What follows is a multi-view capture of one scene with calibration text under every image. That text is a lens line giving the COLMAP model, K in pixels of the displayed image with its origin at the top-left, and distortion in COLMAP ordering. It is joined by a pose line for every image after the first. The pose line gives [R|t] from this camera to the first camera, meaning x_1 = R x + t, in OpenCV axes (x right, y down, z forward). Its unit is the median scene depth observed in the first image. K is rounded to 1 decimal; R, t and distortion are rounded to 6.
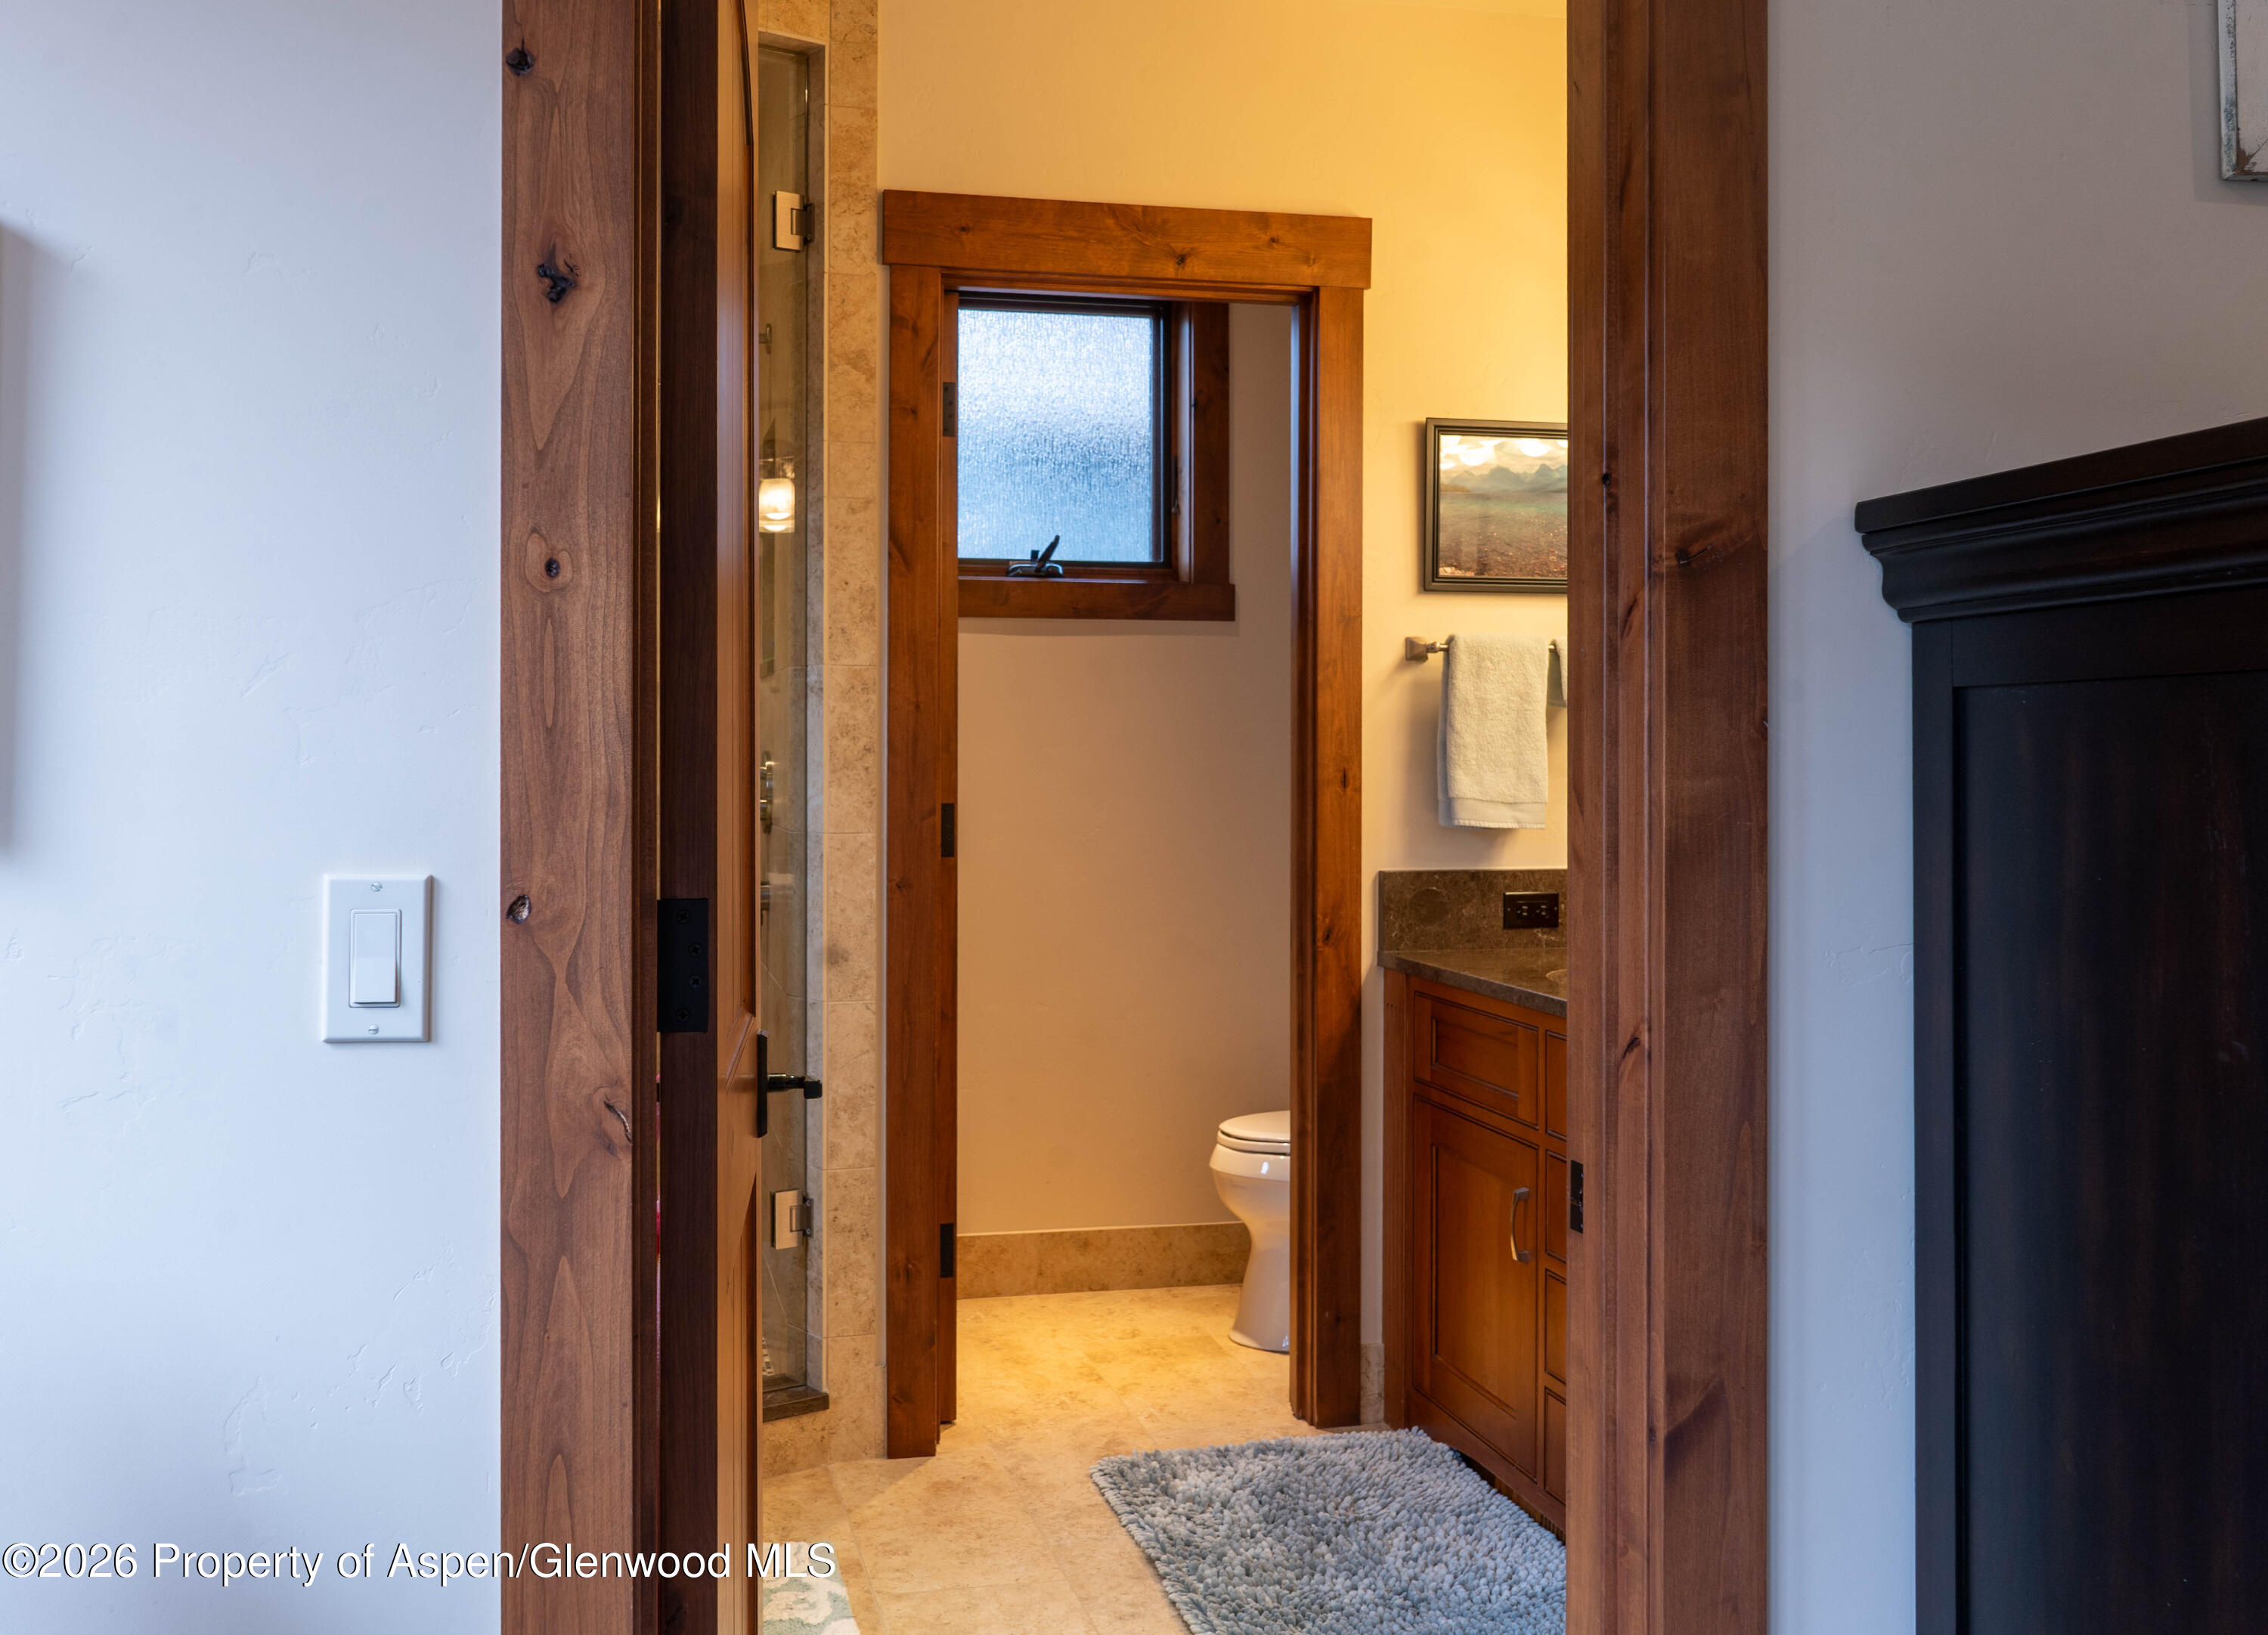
lens RADIAL K [[1975.5, 0, 1132.5], [0, 1975.5, 808.2], [0, 0, 1]] dist [0.001234, -0.000098]
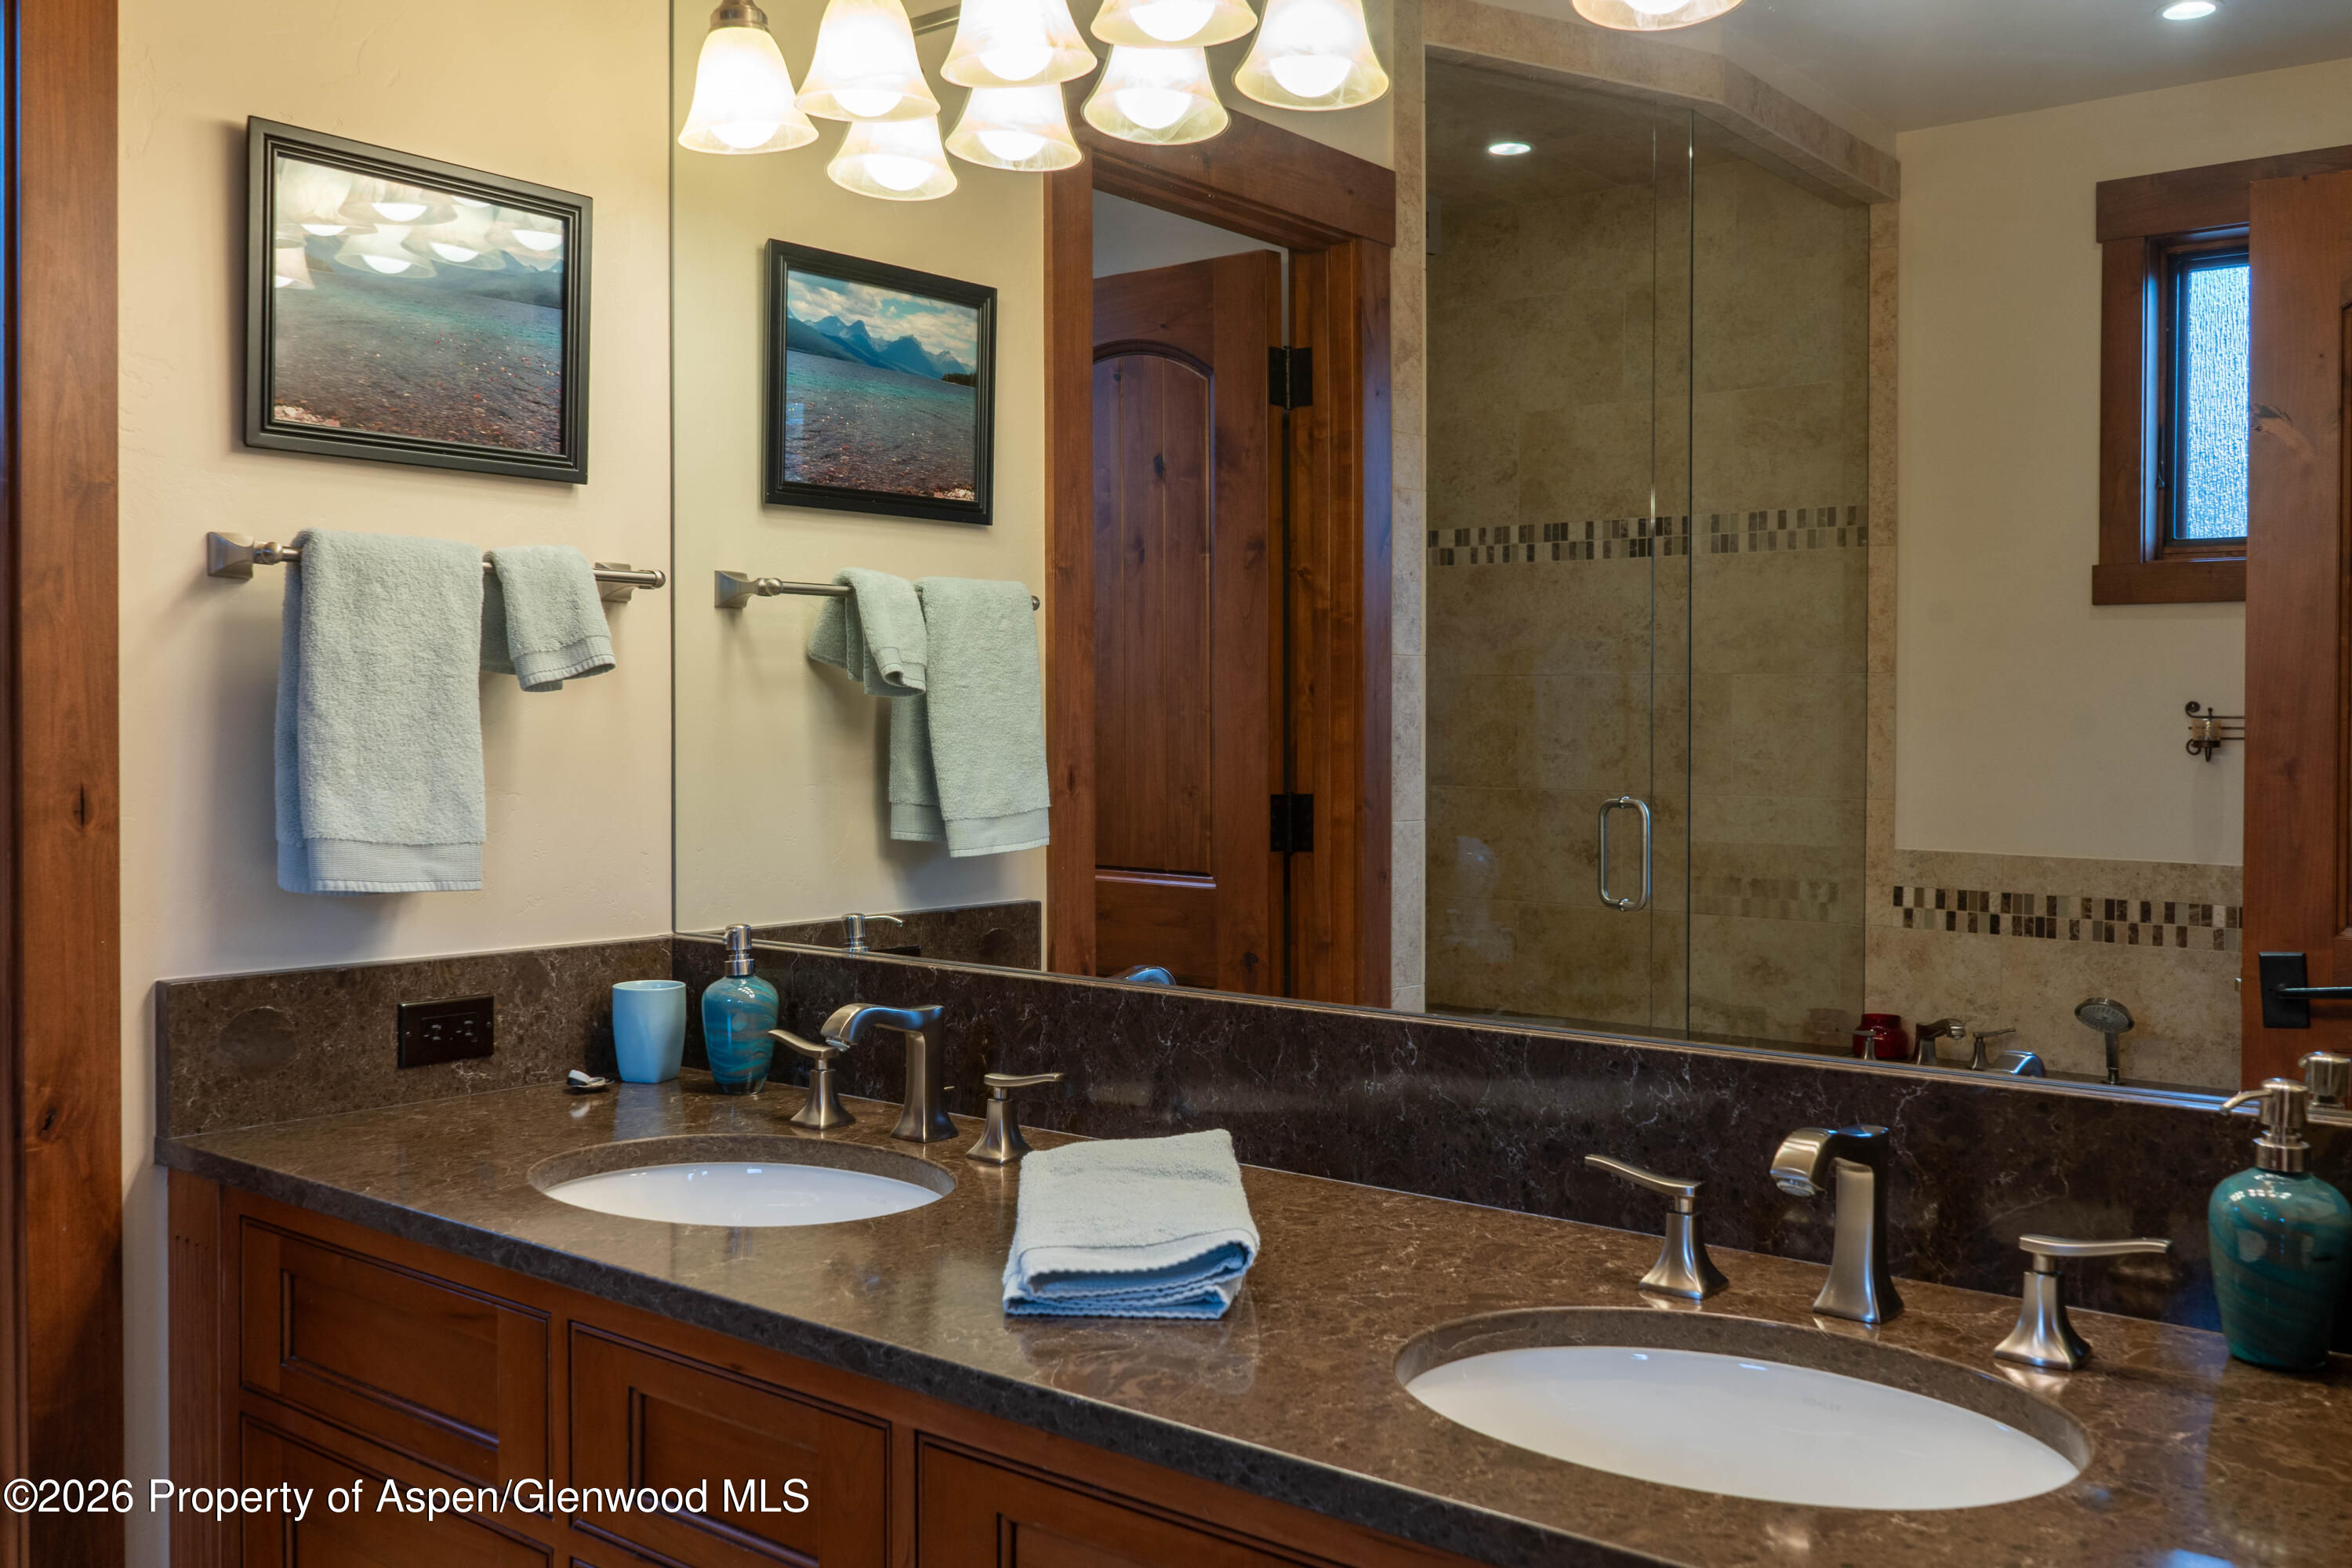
lens RADIAL K [[2067.5, 0, 1172.0], [0, 2067.5, 776.4], [0, 0, 1]] dist [-0.019554, 0.006752]
pose [[0.807438, -0.007867, 0.589900, 0.022566], [0.011487, 0.999931, -0.002387, -0.017867], [-0.589841, 0.008704, 0.807473, 0.413518]]
